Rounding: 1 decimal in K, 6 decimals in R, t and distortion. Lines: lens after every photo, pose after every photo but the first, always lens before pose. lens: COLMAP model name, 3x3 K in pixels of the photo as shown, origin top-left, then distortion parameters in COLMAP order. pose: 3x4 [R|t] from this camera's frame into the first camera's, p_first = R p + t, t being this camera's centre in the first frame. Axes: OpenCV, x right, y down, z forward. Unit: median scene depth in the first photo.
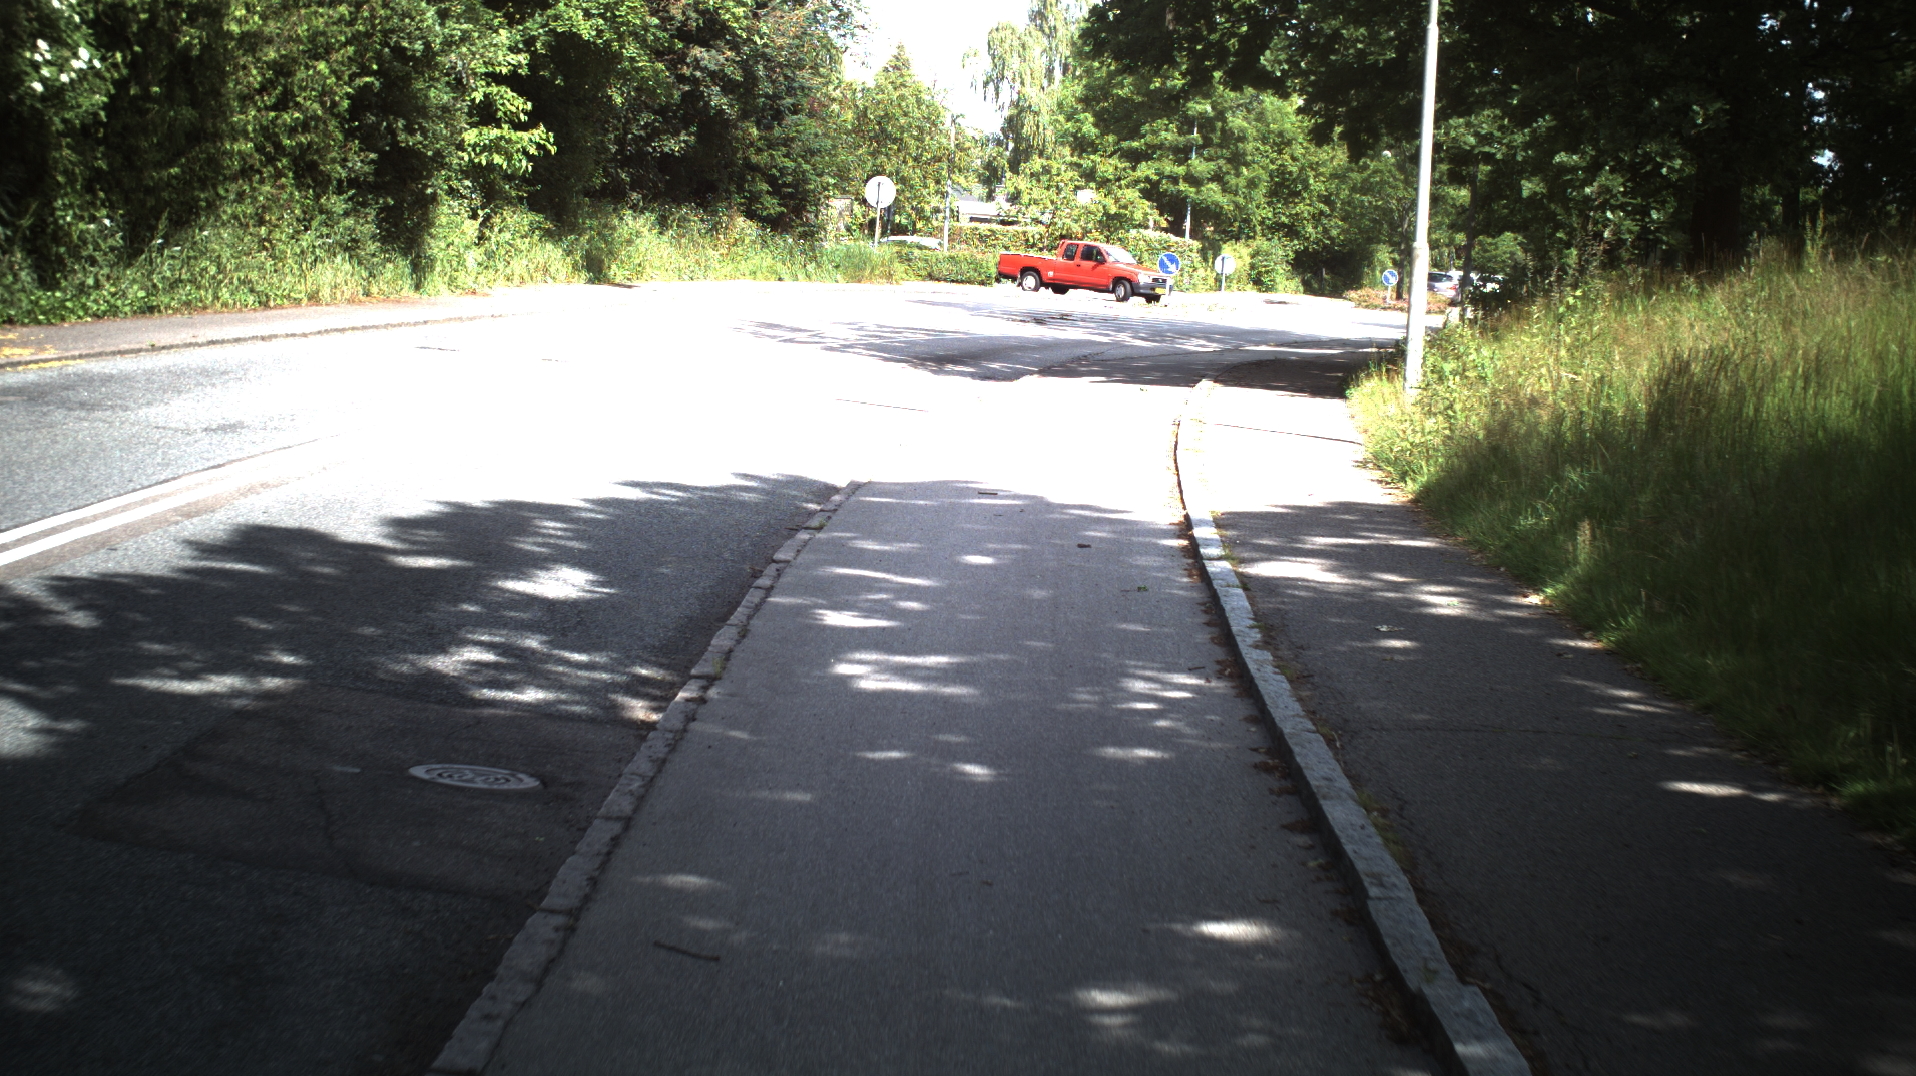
lens RADIAL K [[3415.4, 0, 958.0], [0, 3415.4, 538.0], [0, 0, 1]] dist [-0.310022, 0.520531]
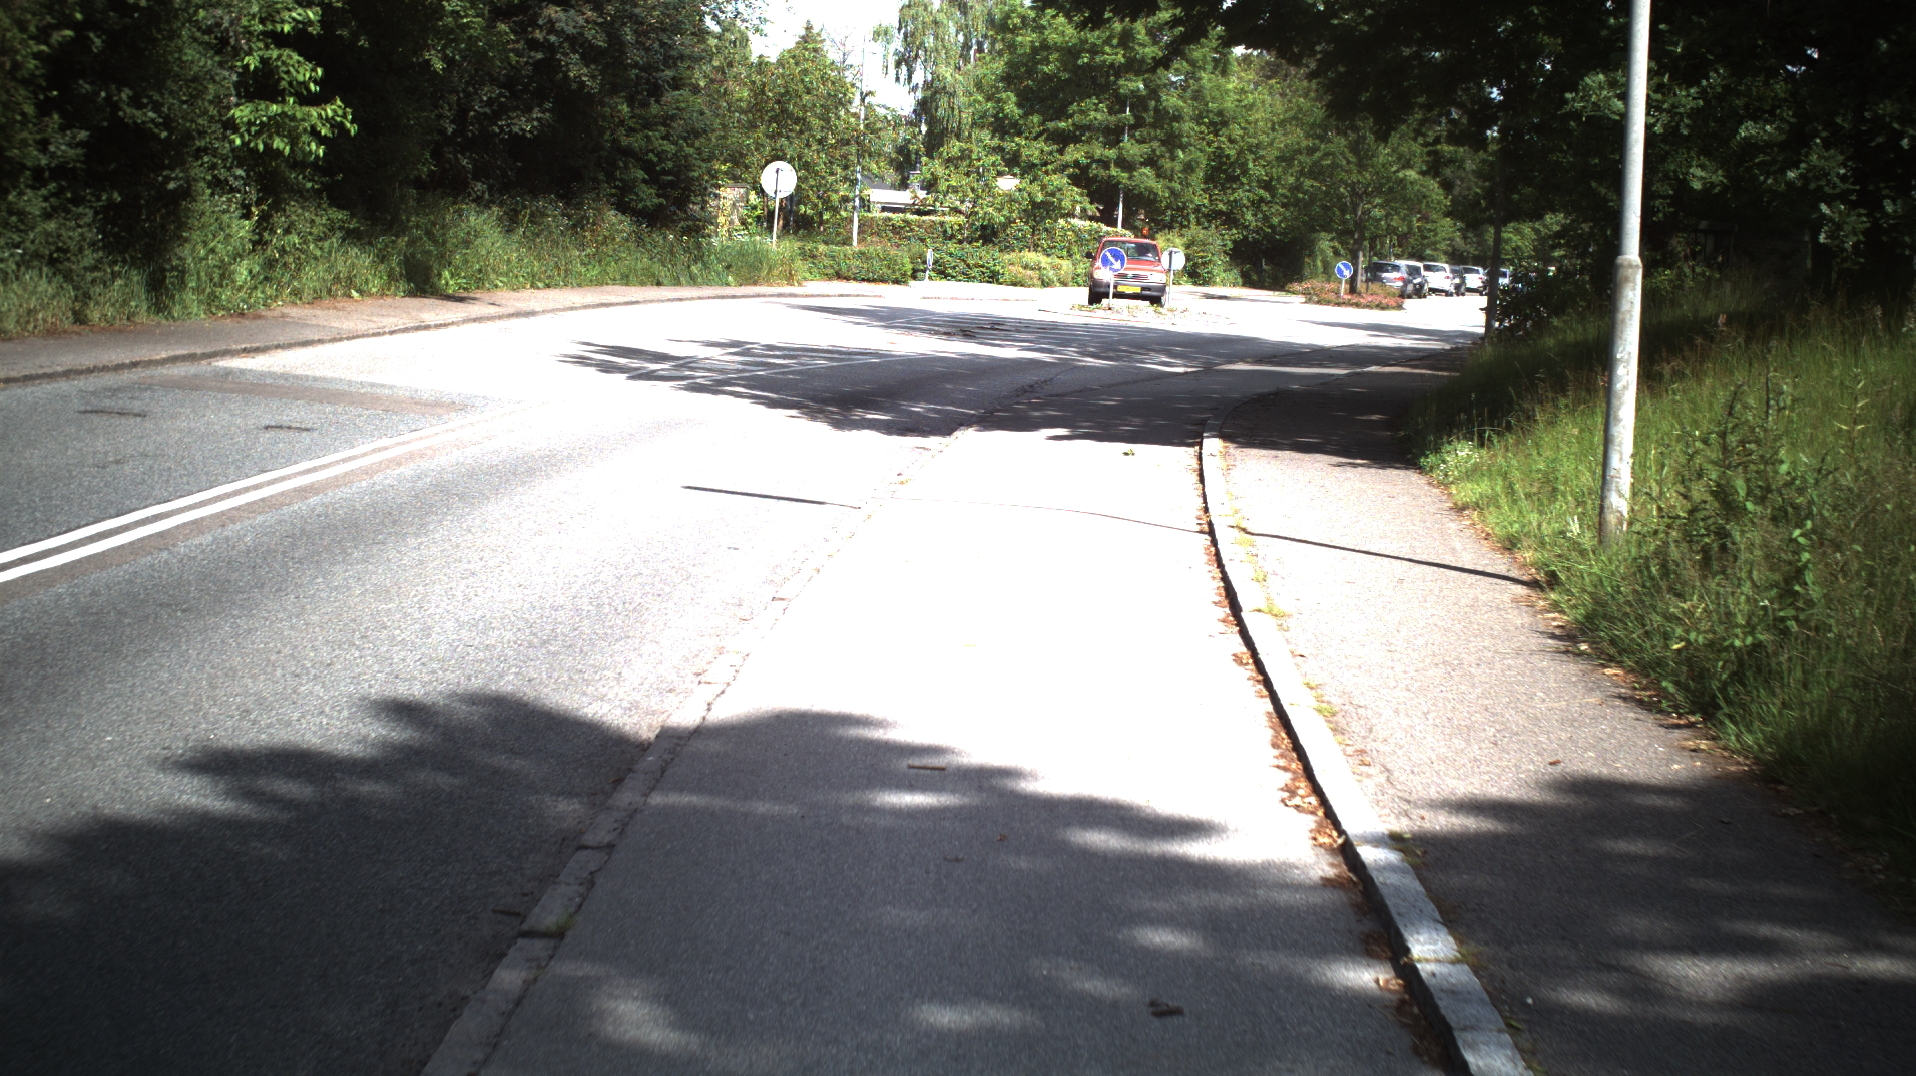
lens RADIAL K [[3415.4, 0, 958.0], [0, 3415.4, 538.0], [0, 0, 1]] dist [-0.310022, 0.520531]
pose [[0.999649, -0.008357, 0.025152, 0.000279], [0.008262, 0.999958, 0.003854, -0.015120], [-0.025184, -0.003645, 0.999676, 0.150395]]
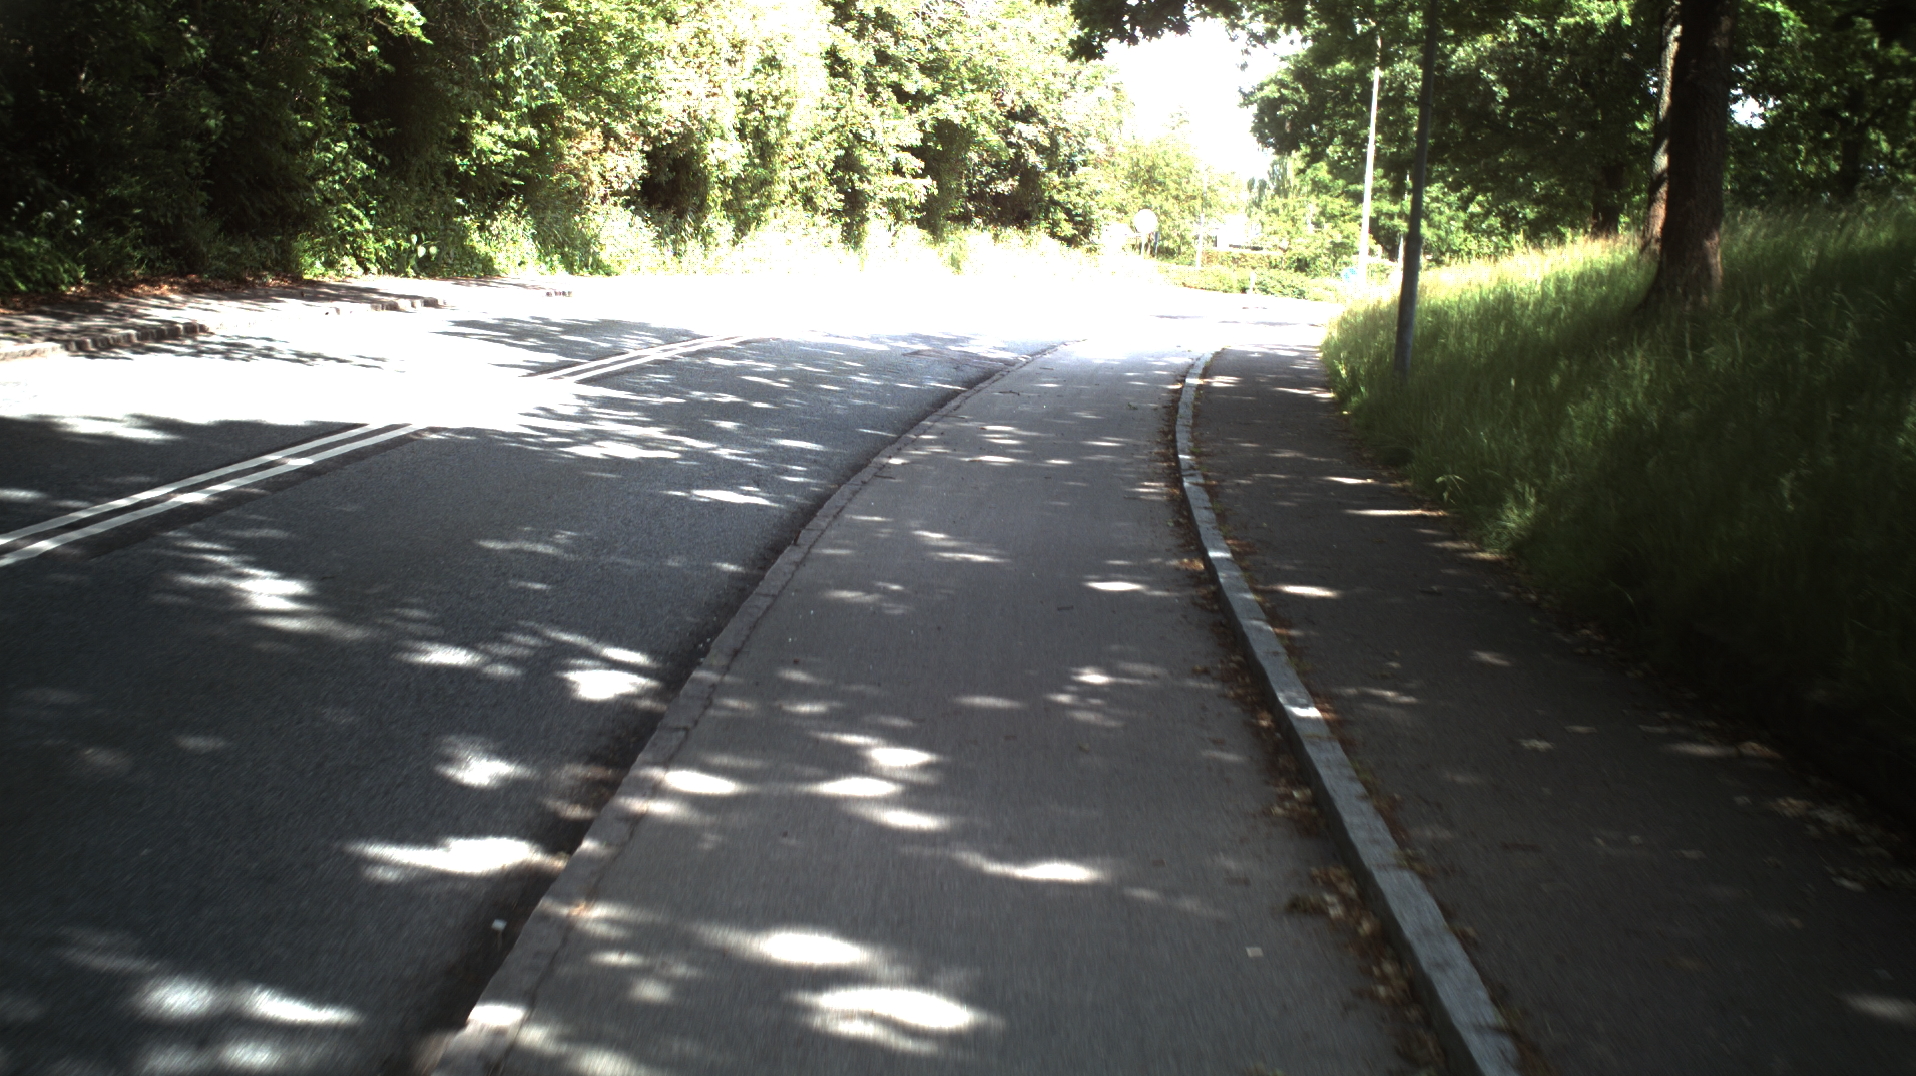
lens RADIAL K [[3415.4, 0, 958.0], [0, 3415.4, 538.0], [0, 0, 1]] dist [-0.310022, 0.520531]
pose [[0.996173, 0.019571, -0.085184, 0.024916], [-0.020367, 0.999757, -0.008489, 0.047162], [0.084997, 0.010192, 0.996329, -0.448714]]
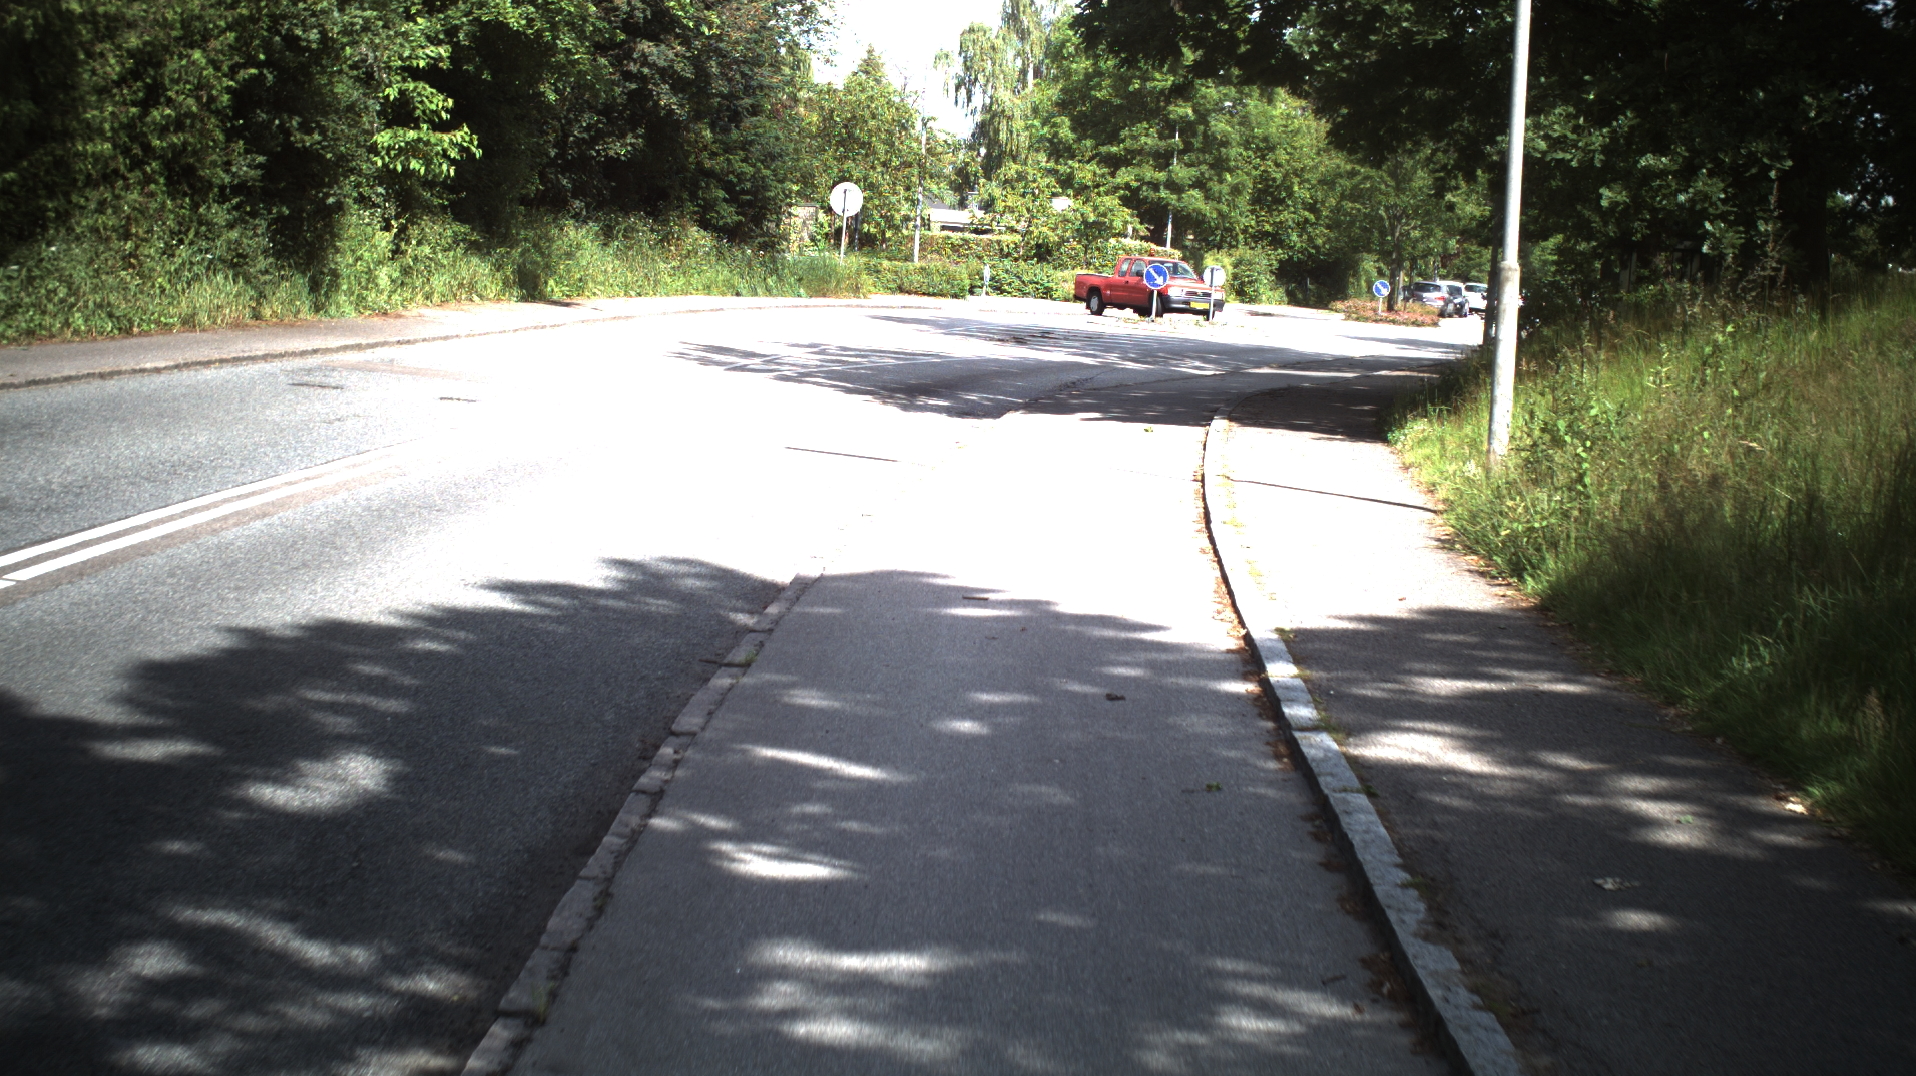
lens RADIAL K [[3415.4, 0, 958.0], [0, 3415.4, 538.0], [0, 0, 1]] dist [-0.310022, 0.520531]
pose [[0.999962, -0.001405, 0.008635, -0.000503], [0.001424, 0.999997, -0.002146, -0.007621], [-0.008632, 0.002158, 0.999960, 0.075041]]
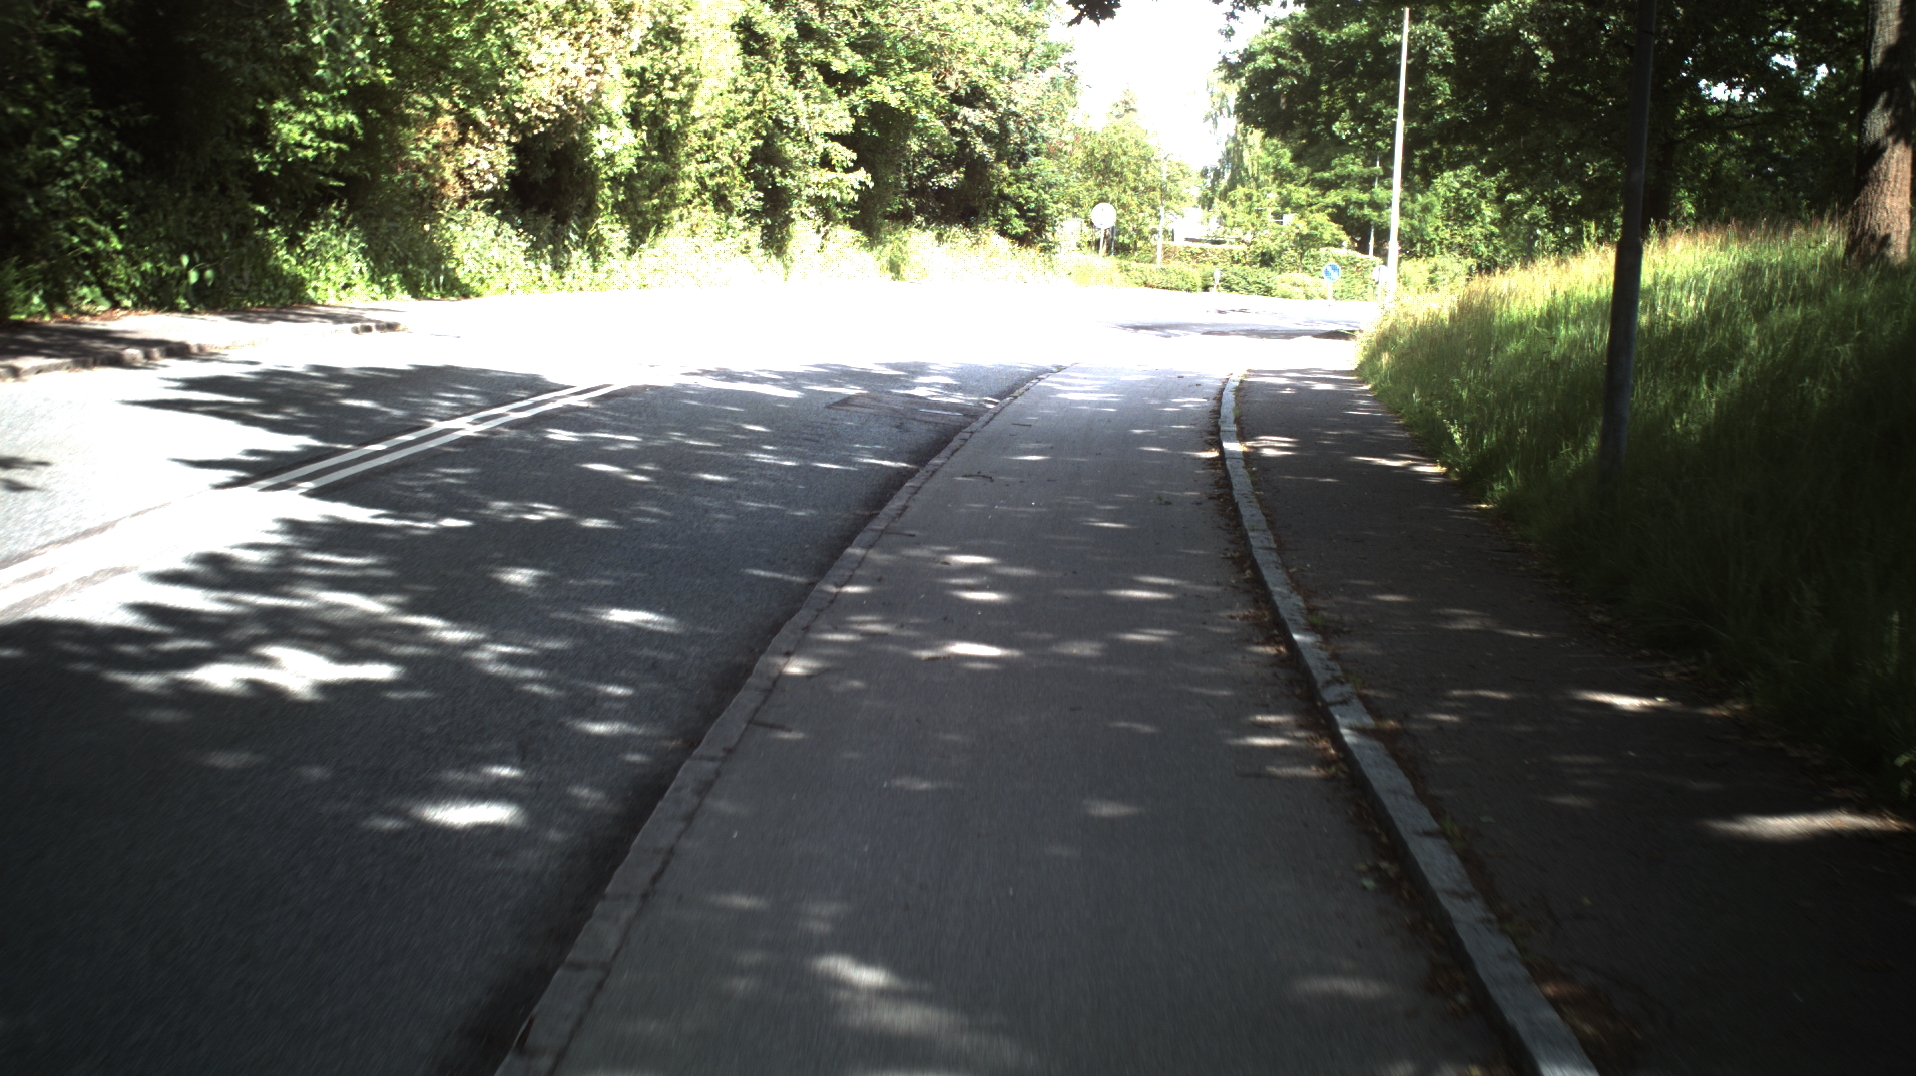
lens RADIAL K [[3415.4, 0, 958.0], [0, 3415.4, 538.0], [0, 0, 1]] dist [-0.310022, 0.520531]
pose [[0.997633, 0.001917, -0.068733, 0.011647], [-0.002418, 0.999971, -0.007209, 0.030925], [0.068717, 0.007358, 0.997609, -0.299568]]
